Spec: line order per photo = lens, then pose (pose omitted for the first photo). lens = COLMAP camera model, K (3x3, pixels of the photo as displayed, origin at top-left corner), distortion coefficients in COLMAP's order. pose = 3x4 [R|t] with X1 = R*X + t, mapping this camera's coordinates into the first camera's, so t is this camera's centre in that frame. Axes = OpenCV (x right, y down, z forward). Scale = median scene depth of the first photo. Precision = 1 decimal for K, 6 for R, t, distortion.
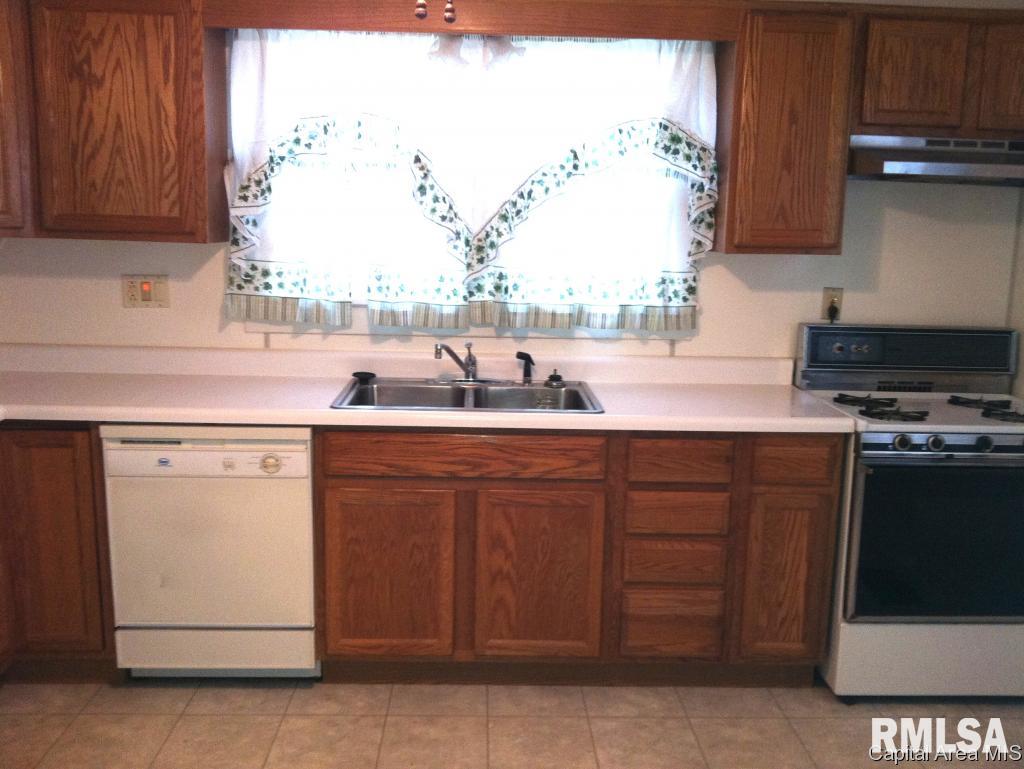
lens RADIAL K [[1004.4, 0, 511.6], [0, 1004.4, 399.8], [0, 0, 1]] dist [0.034174, -0.011157]
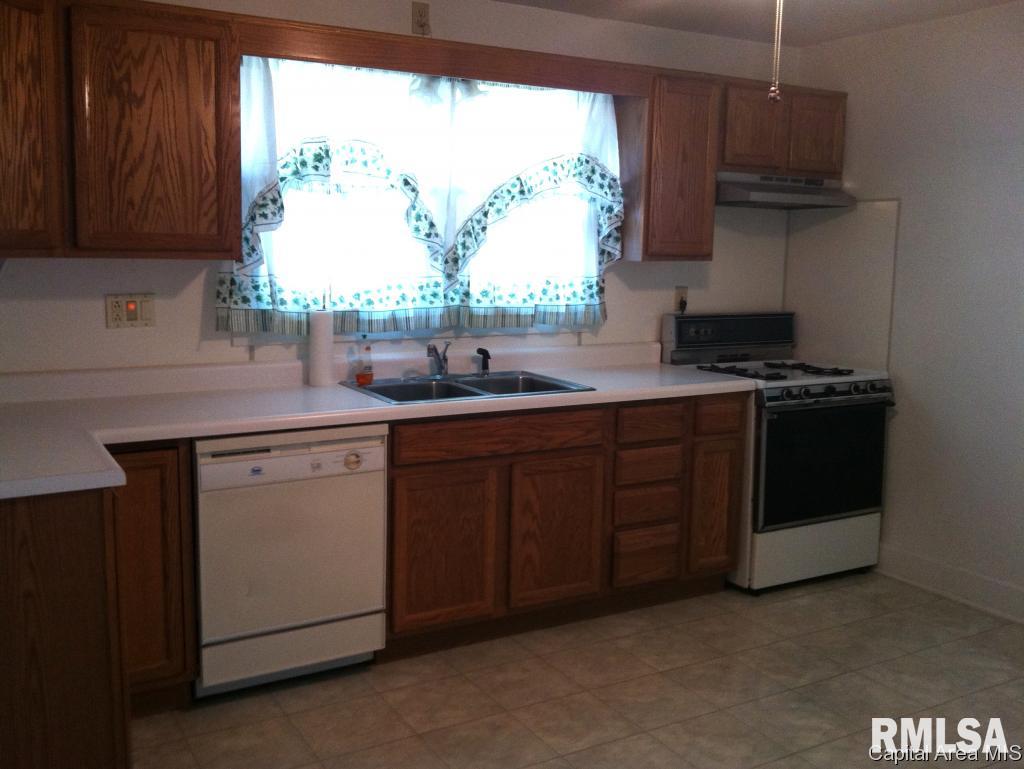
lens RADIAL K [[1013.2, 0, 506.9], [0, 1013.2, 372.0], [0, 0, 1]] dist [0.162809, -0.358141]
pose [[0.874786, -0.070668, 0.479328, -0.588438], [0.090807, 0.995689, -0.018930, 0.003989], [-0.475924, 0.060087, 0.877432, -0.046106]]
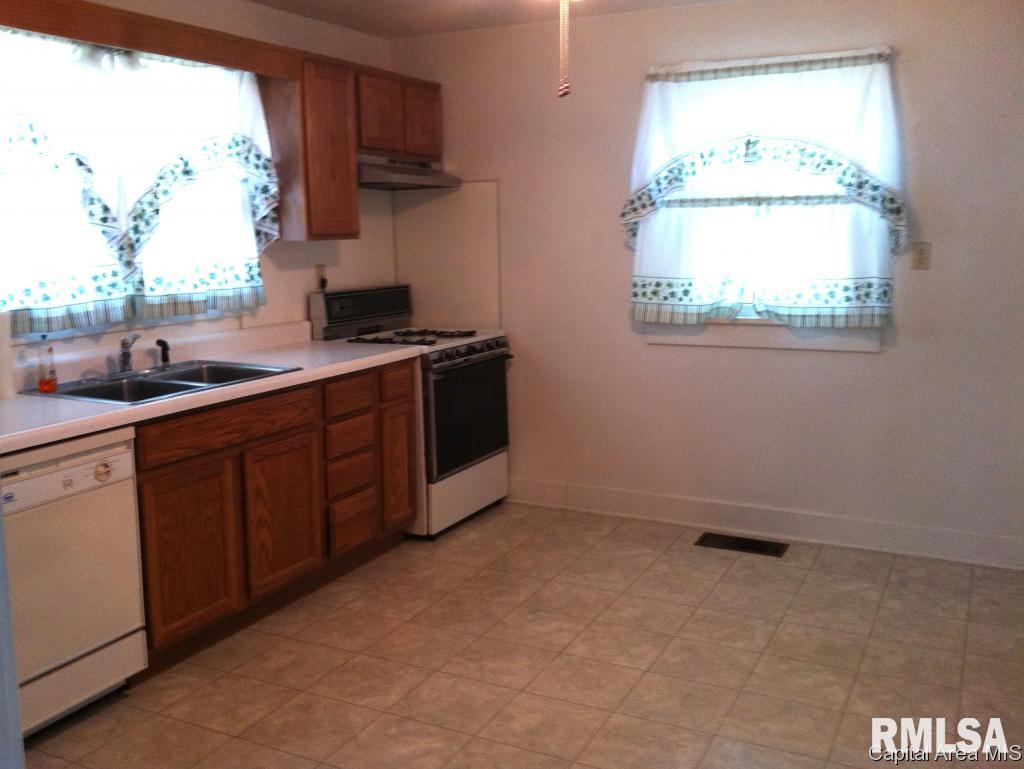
lens RADIAL K [[1013.2, 0, 506.9], [0, 1013.2, 372.0], [0, 0, 1]] dist [0.162809, -0.358141]
pose [[0.476513, -0.159507, 0.864577, -0.867674], [0.184848, 0.979599, 0.078848, -0.036332], [-0.859515, 0.122243, 0.496276, 0.145179]]
